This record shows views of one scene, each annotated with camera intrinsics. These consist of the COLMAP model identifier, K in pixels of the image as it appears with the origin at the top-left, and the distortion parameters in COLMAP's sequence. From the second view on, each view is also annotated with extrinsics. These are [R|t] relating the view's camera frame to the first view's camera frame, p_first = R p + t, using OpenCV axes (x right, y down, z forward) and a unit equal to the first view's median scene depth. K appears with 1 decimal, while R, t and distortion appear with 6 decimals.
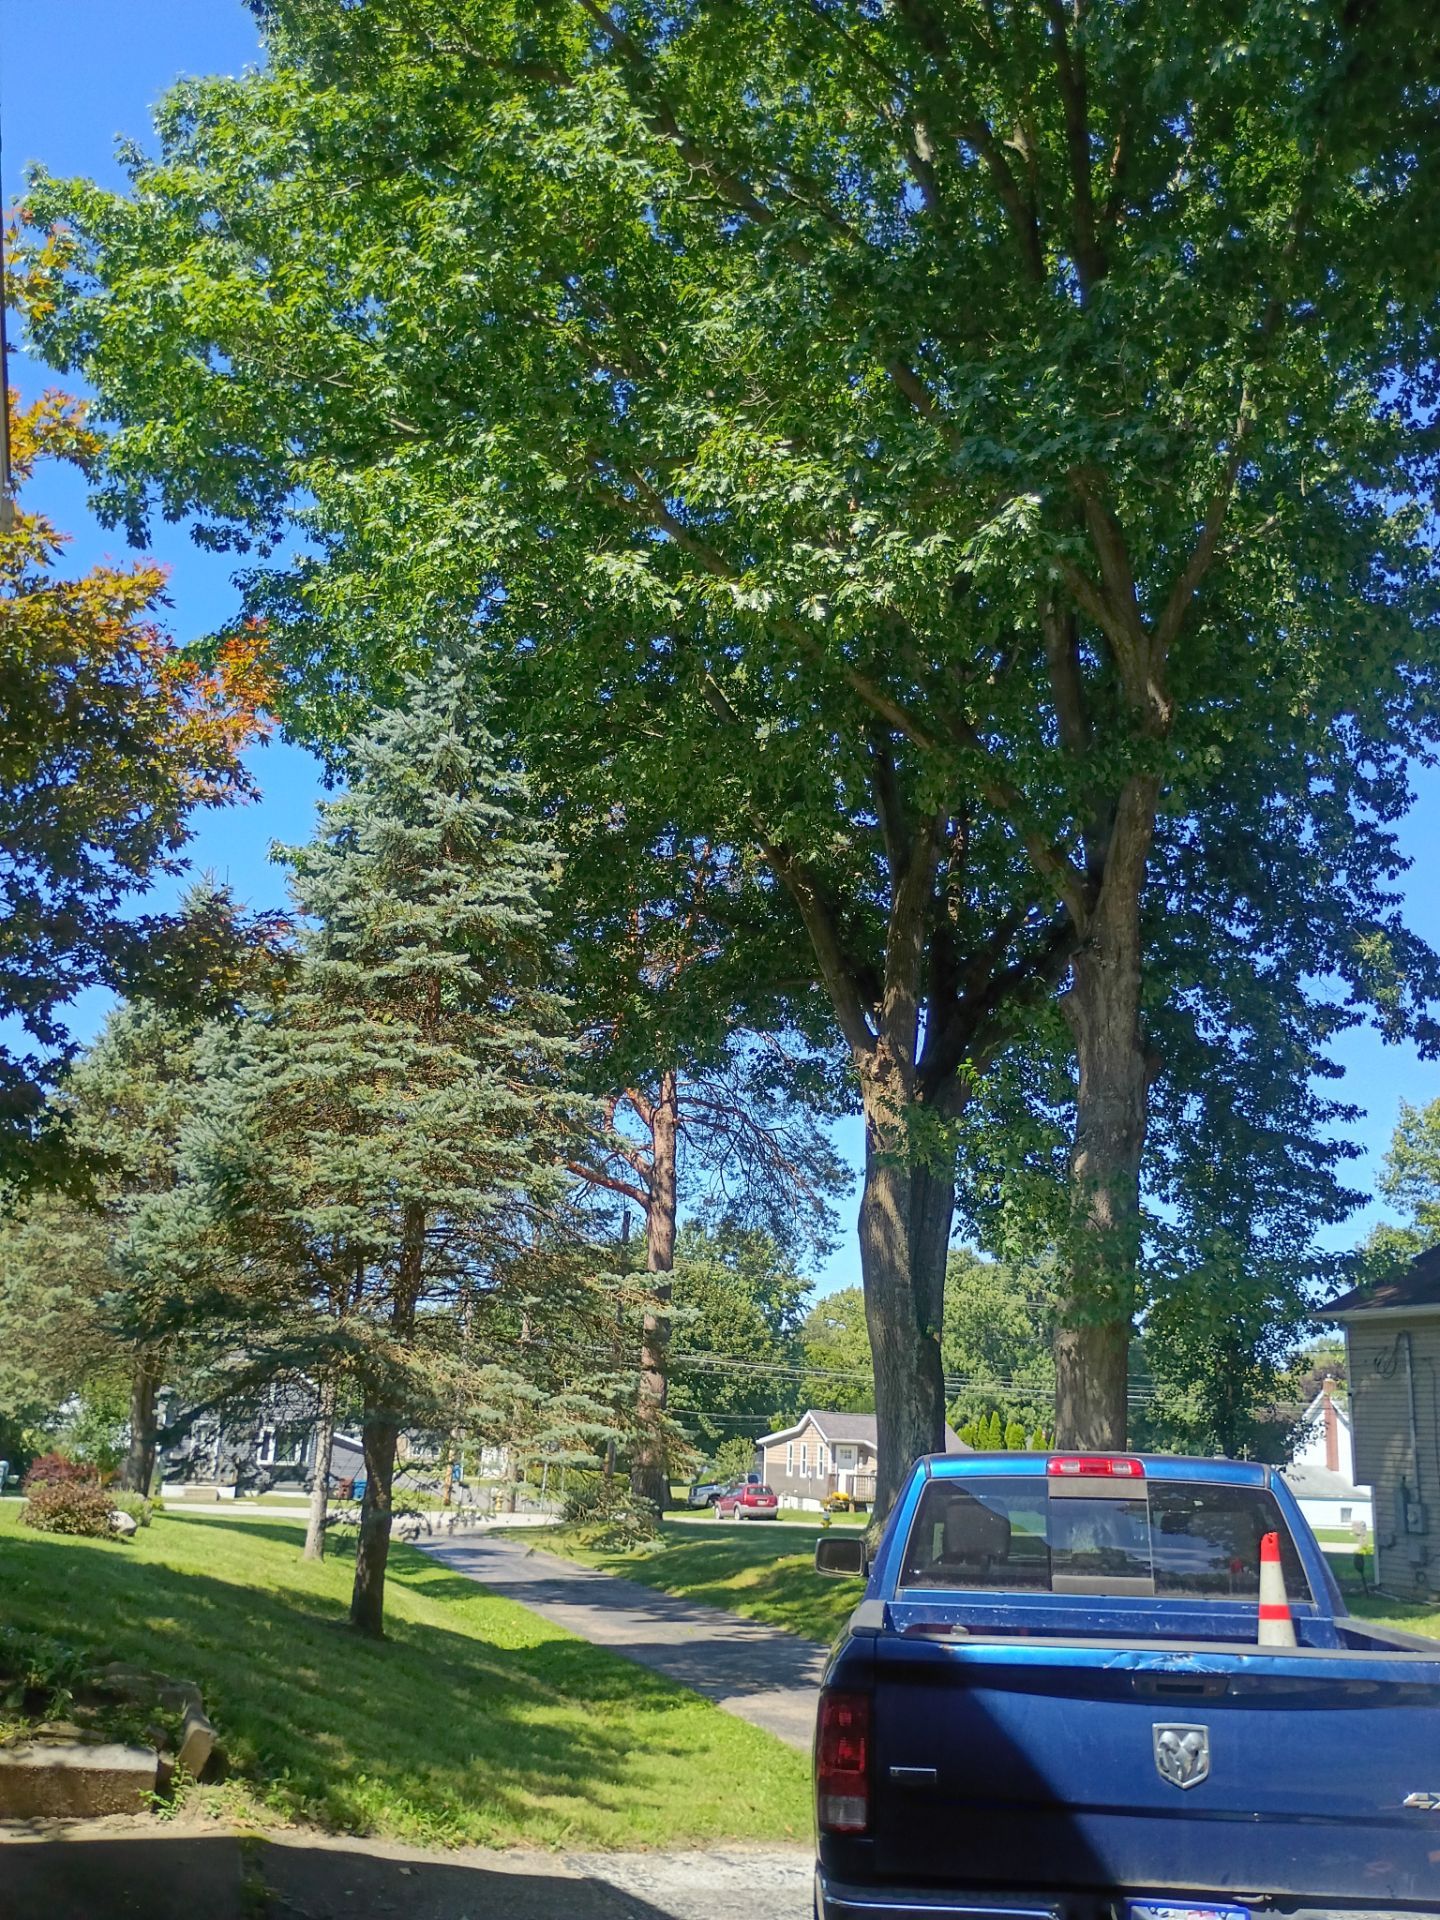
lens RADIAL K [[1677.1, 0, 780.7], [0, 1677.1, 984.9], [0, 0, 1]] dist [0.039645, -0.027704]
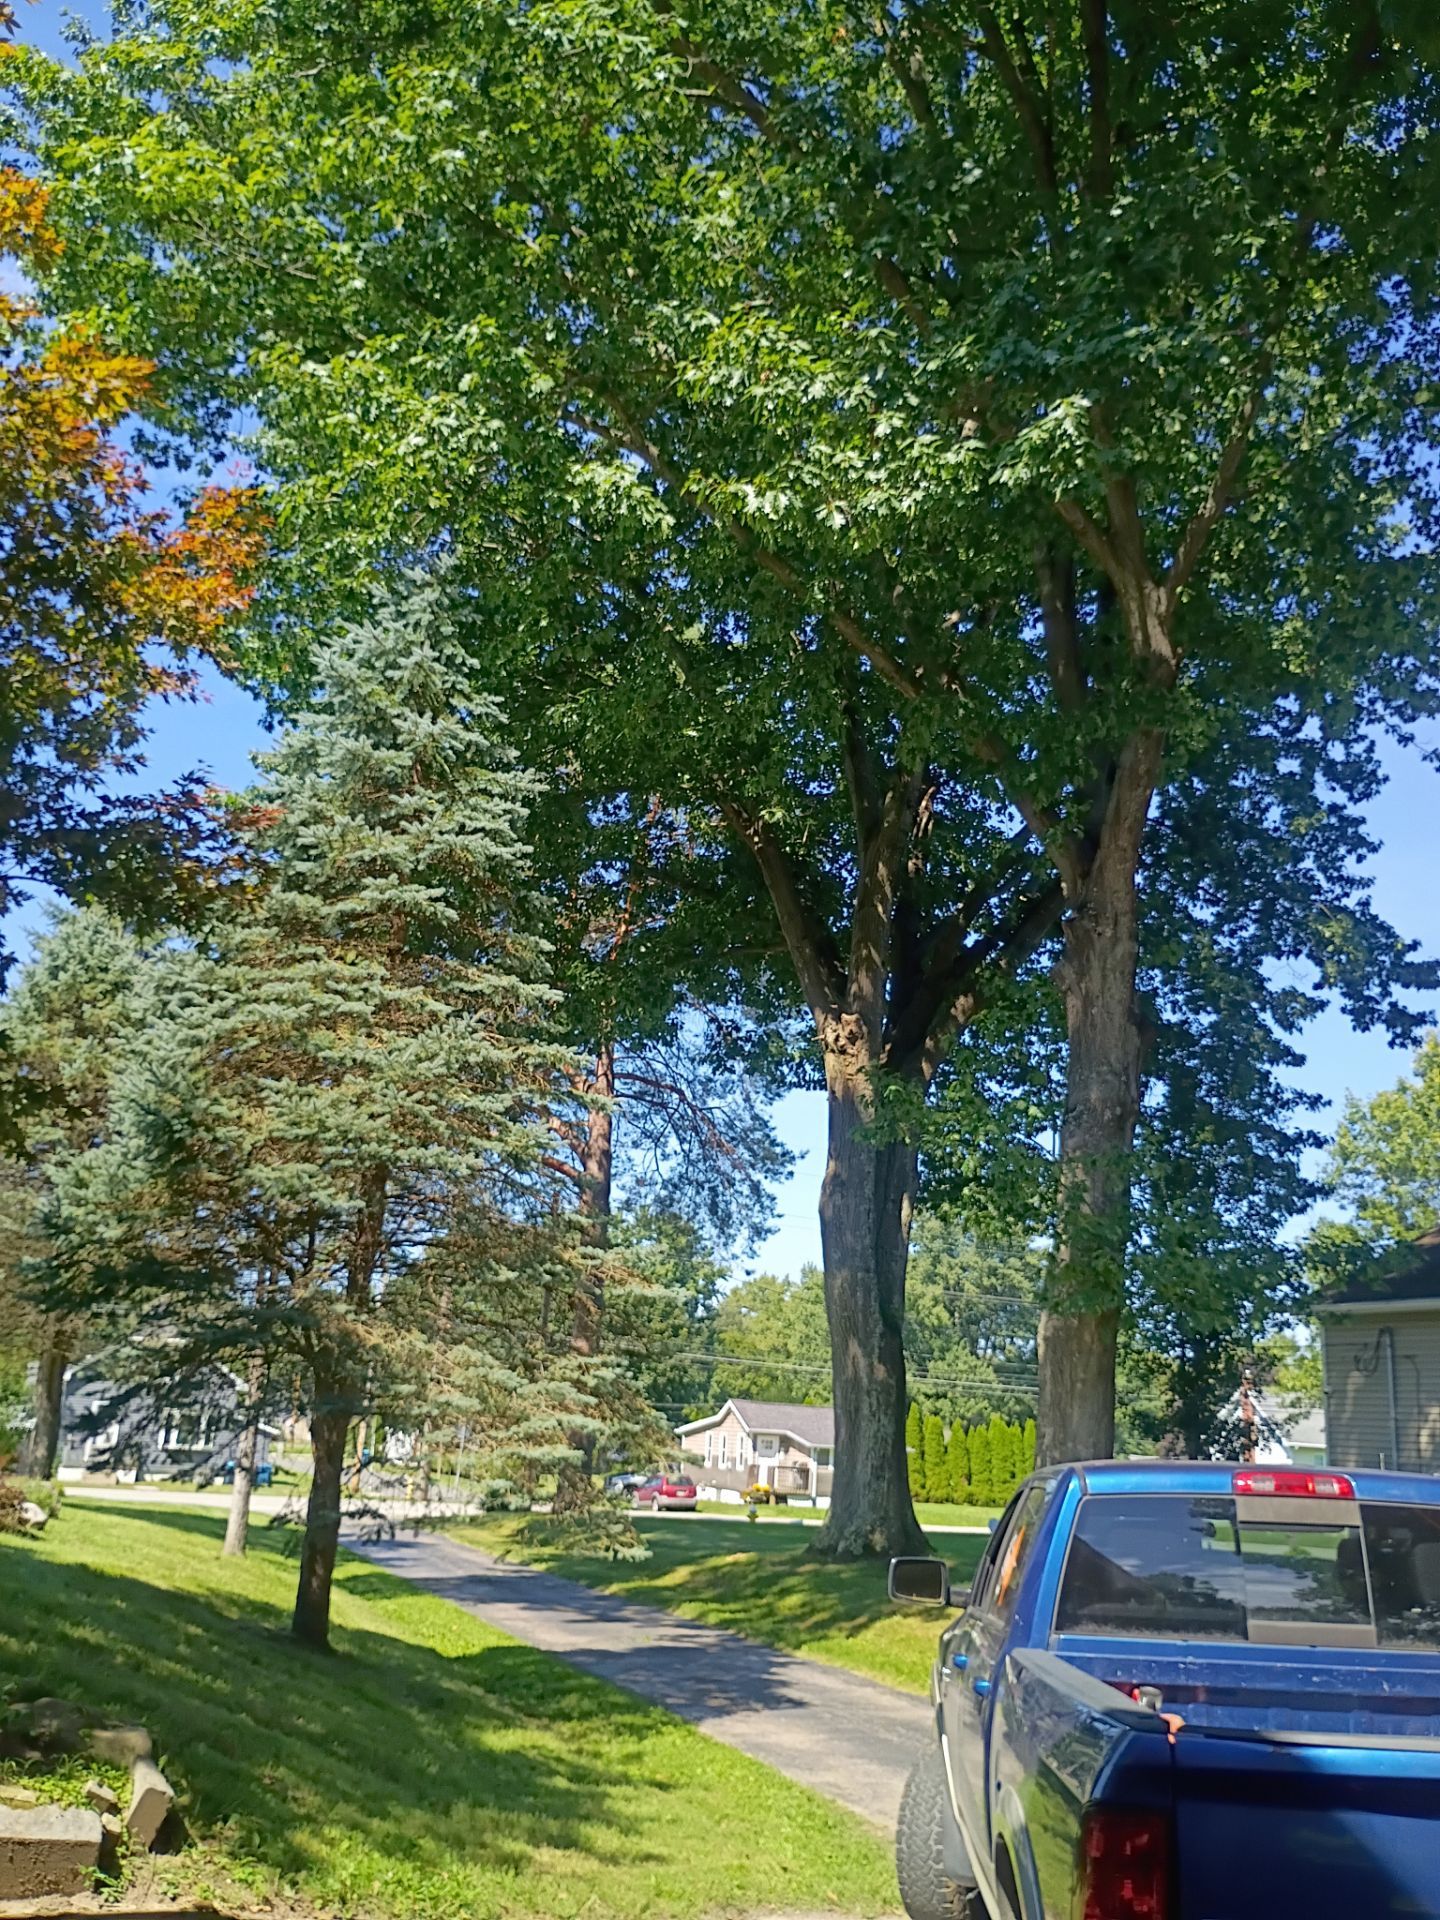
lens RADIAL K [[1656.8, 0, 738.4], [0, 1656.8, 965.1], [0, 0, 1]] dist [0.049167, -0.064839]
pose [[0.999159, 0.023868, 0.033333, -0.051547], [-0.023629, 0.999693, -0.007520, 0.023277], [-0.033503, 0.006726, 0.999416, 0.097288]]
